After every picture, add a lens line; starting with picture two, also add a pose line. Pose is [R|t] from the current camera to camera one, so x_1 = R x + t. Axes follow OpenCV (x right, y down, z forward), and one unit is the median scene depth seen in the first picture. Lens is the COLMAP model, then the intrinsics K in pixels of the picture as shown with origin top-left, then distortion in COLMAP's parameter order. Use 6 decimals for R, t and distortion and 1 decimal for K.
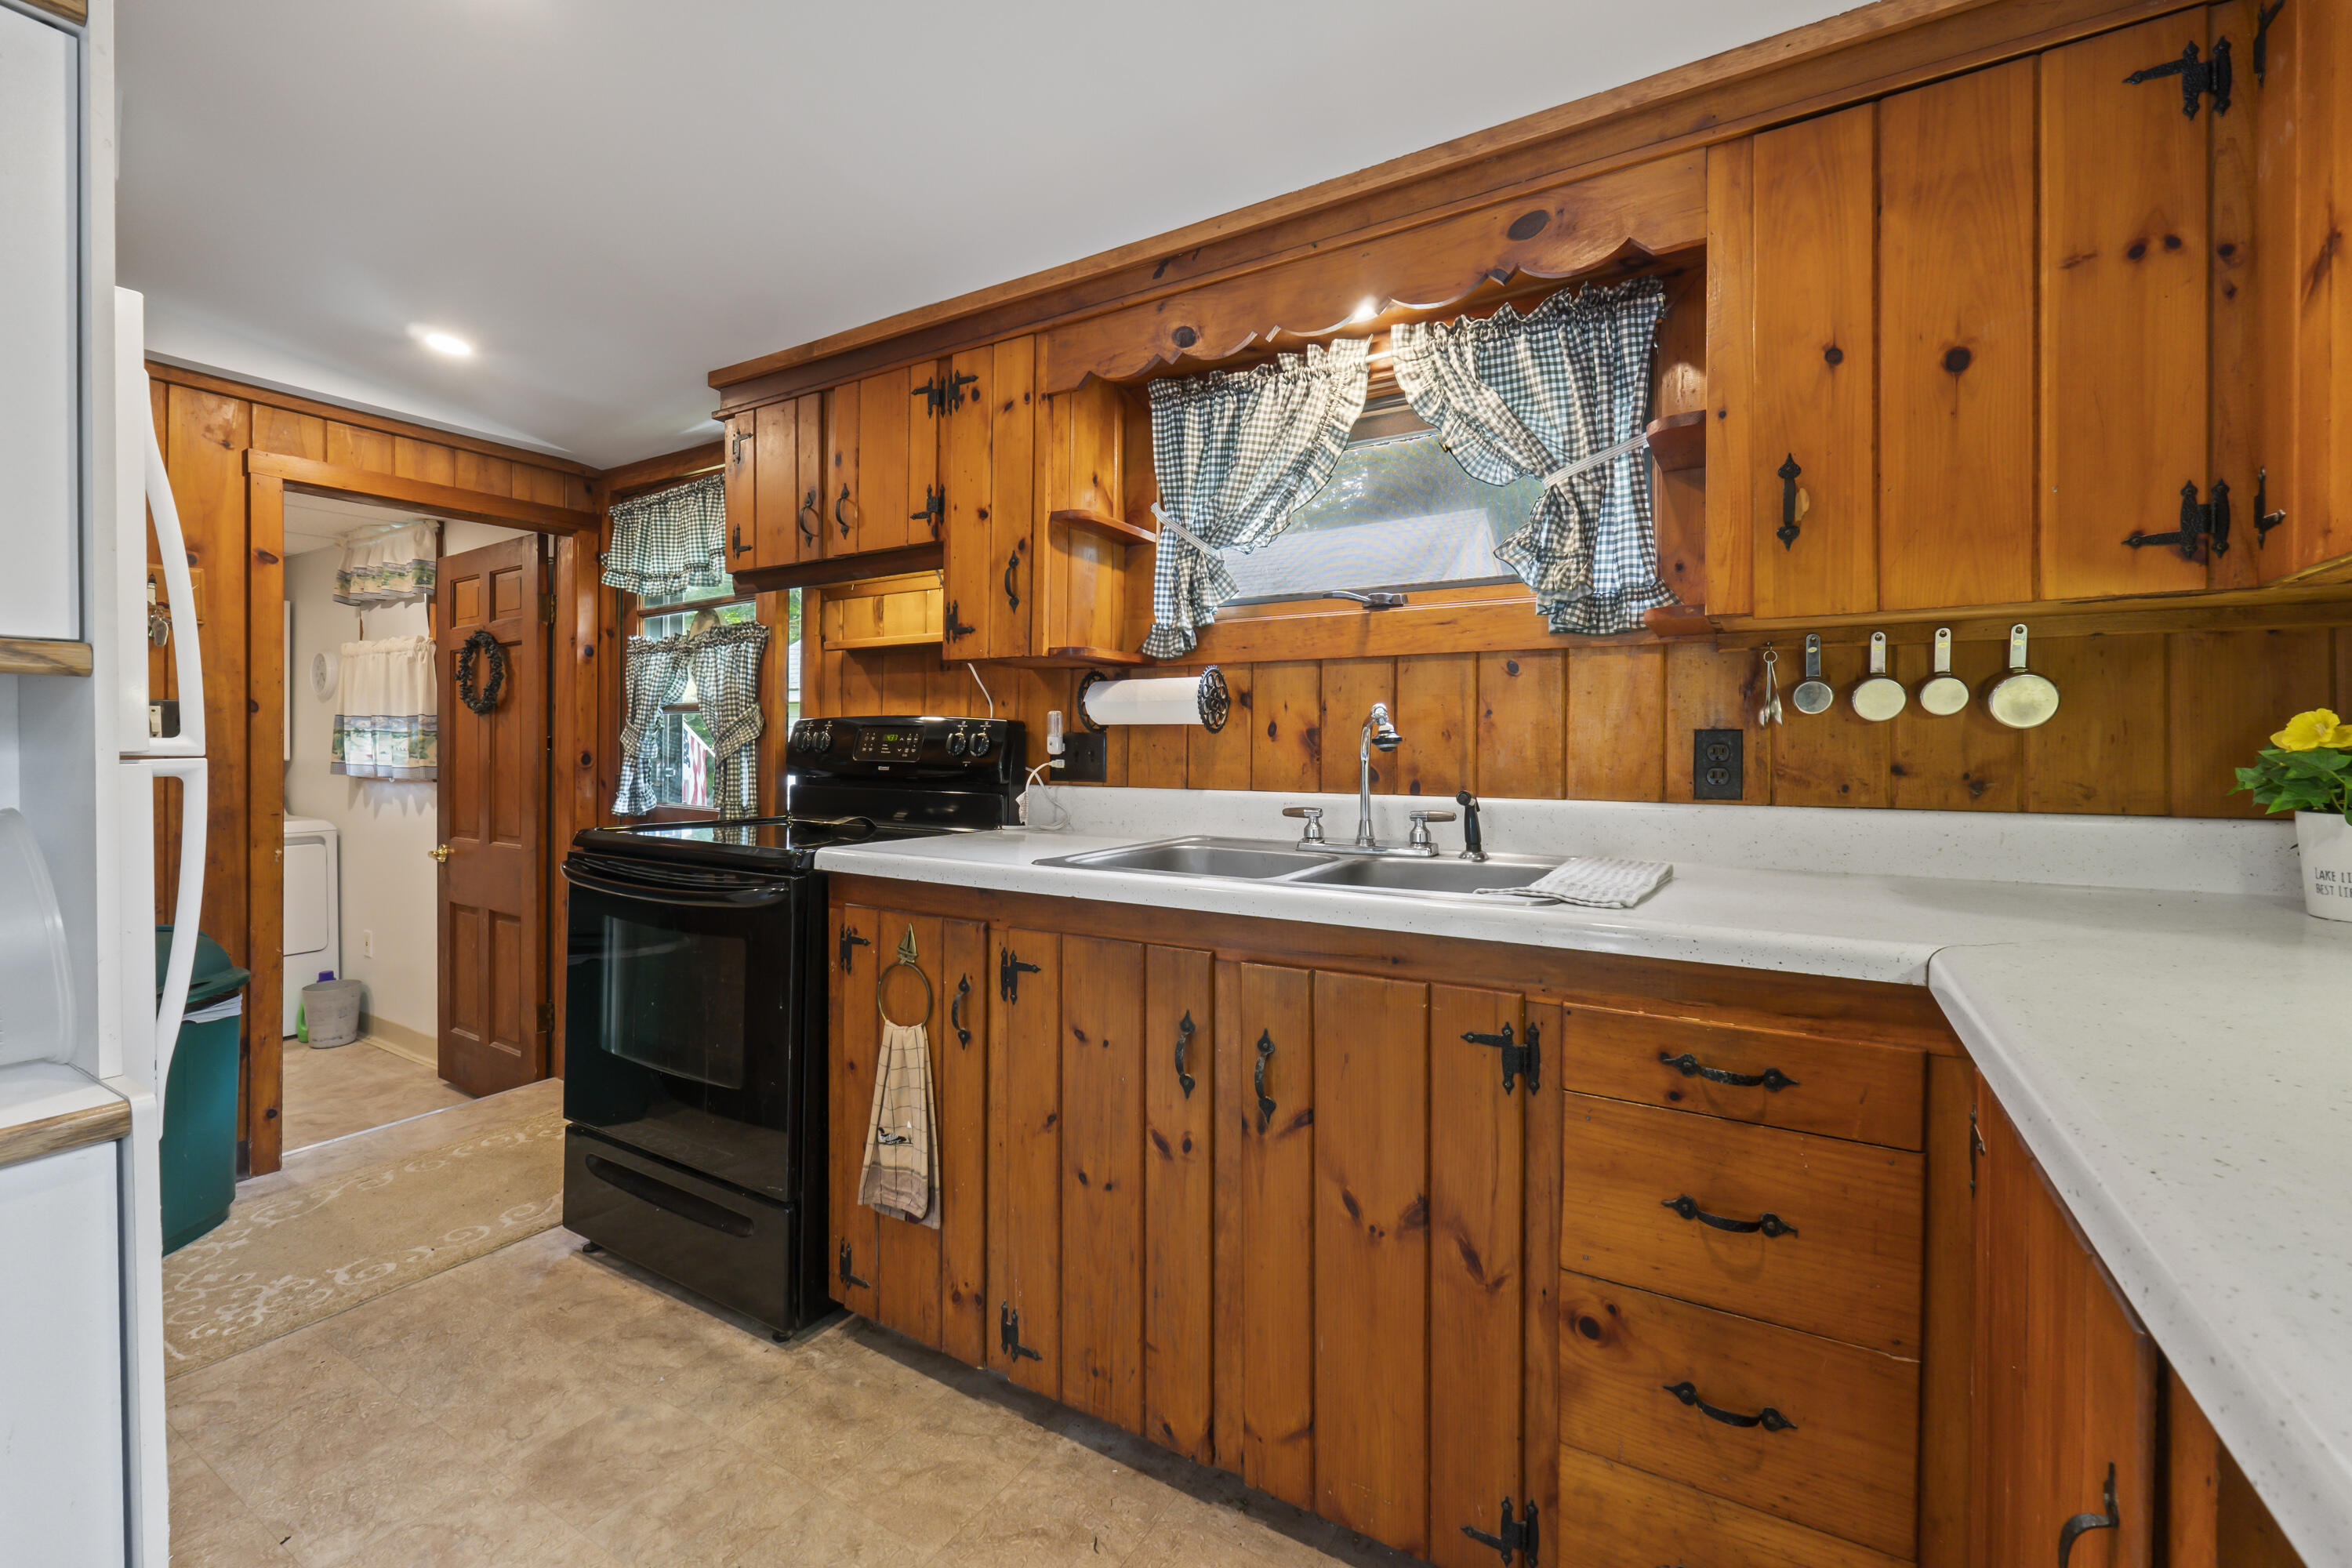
lens RADIAL K [[1011.2, 0, 1176.0], [0, 1011.2, 784.0], [0, 0, 1]] dist [-0.008904, 0.000268]
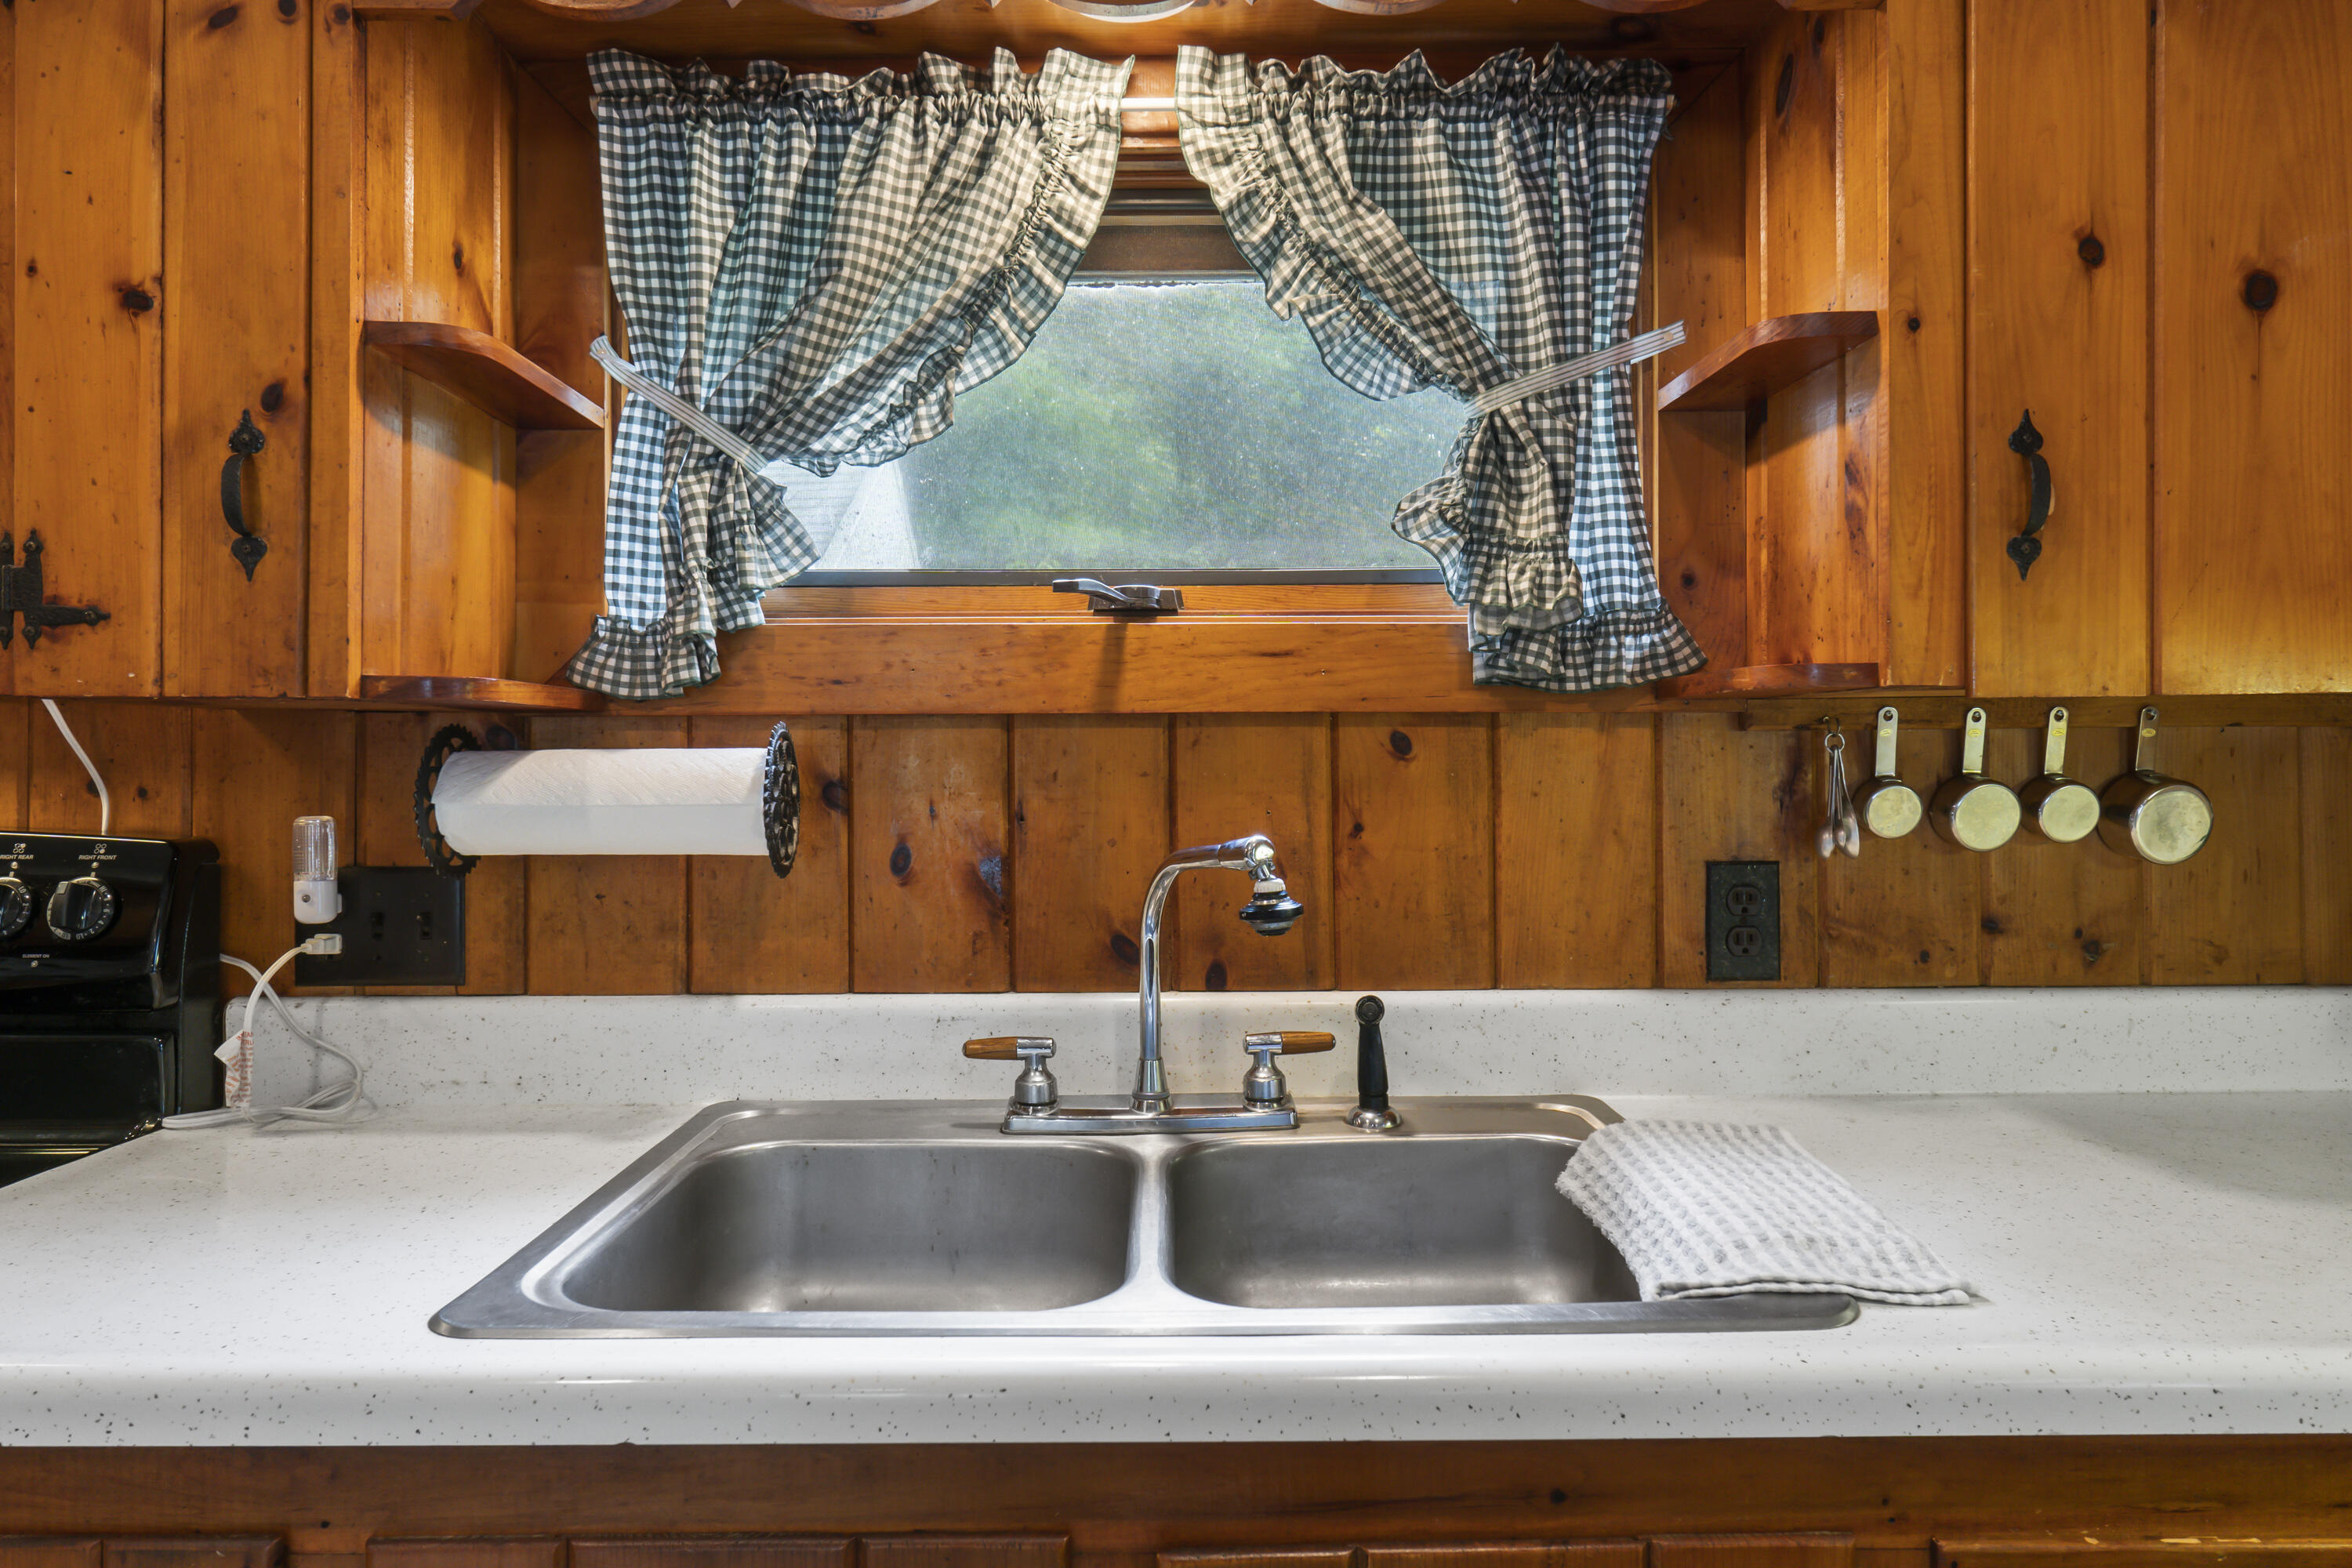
lens RADIAL K [[1485.6, 0, 1176.0], [0, 1485.6, 784.0], [0, 0, 1]] dist [0.001840, -0.002785]
pose [[0.850209, -0.014155, 0.526255, -0.160440], [0.024444, 0.999622, -0.012604, -0.079363], [-0.525877, 0.023580, 0.850234, 0.363534]]
